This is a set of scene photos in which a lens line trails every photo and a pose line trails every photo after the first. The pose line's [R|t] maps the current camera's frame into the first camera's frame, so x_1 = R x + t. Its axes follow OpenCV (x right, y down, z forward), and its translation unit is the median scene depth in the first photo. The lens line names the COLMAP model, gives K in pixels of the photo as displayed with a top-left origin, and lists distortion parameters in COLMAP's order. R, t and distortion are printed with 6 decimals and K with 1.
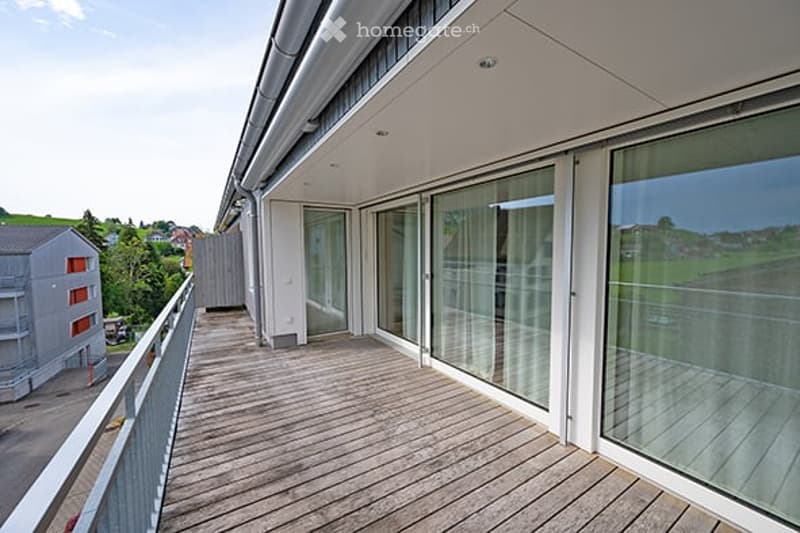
lens RADIAL K [[313.0, 0, 401.9], [0, 313.0, 267.3], [0, 0, 1]] dist [0.001044, 0.000458]
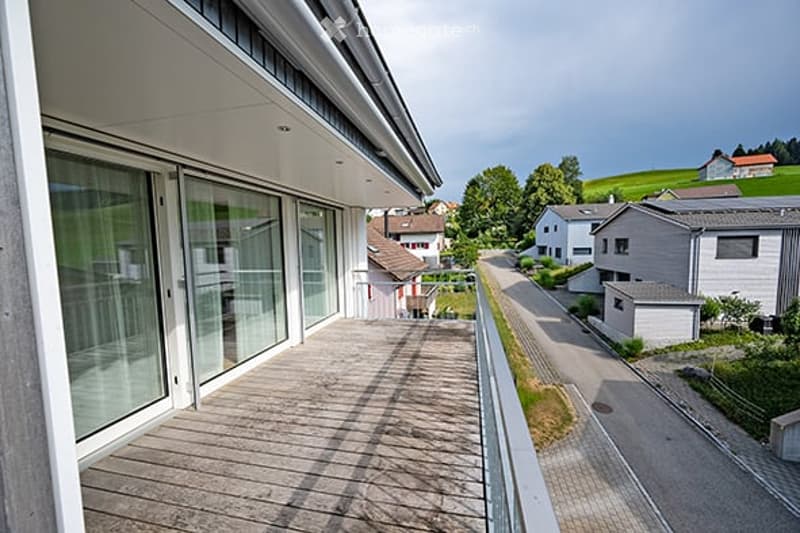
lens RADIAL K [[313.0, 0, 401.4], [0, 313.0, 267.4], [0, 0, 1]] dist [0.001044, 0.000458]
pose [[-0.715942, -0.026418, 0.697660, -1.113097], [0.069166, 0.991684, 0.108531, -0.074141], [-0.694725, 0.125957, -0.708161, 1.646117]]
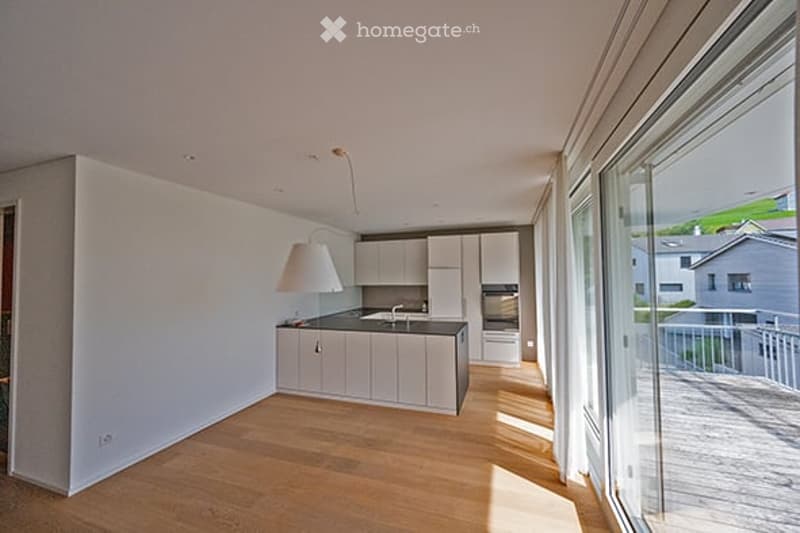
lens RADIAL K [[313.0, 0, 399.6], [0, 313.0, 266.7], [0, 0, 1]] dist [0.001044, 0.000458]
pose [[-0.632139, 0.042728, 0.773676, -0.105815], [0.060633, 0.998145, -0.005584, -0.129626], [-0.772479, 0.043380, -0.633557, 2.301771]]
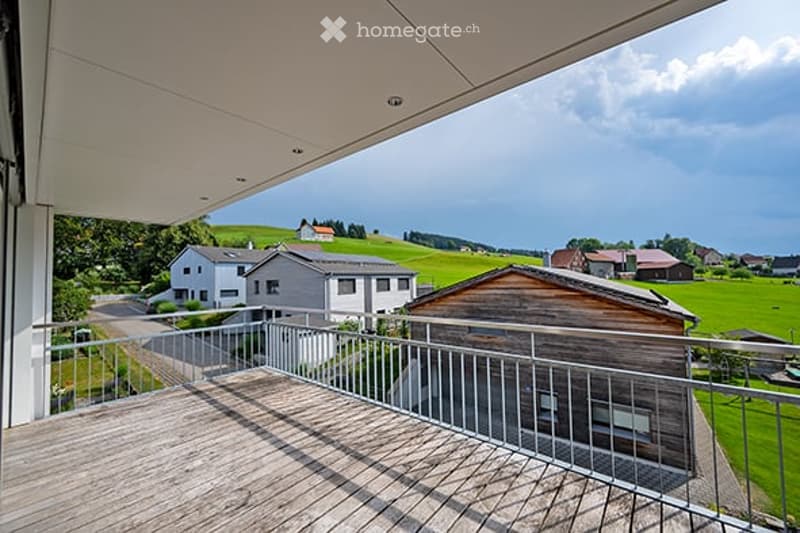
lens RADIAL K [[313.0, 0, 400.8], [0, 313.0, 265.8], [0, 0, 1]] dist [0.001044, 0.000458]
pose [[-0.950703, 0.016389, -0.309668, -0.210637], [0.012669, 0.999821, 0.014022, -0.051150], [0.309843, 0.009407, -0.950741, 1.818543]]
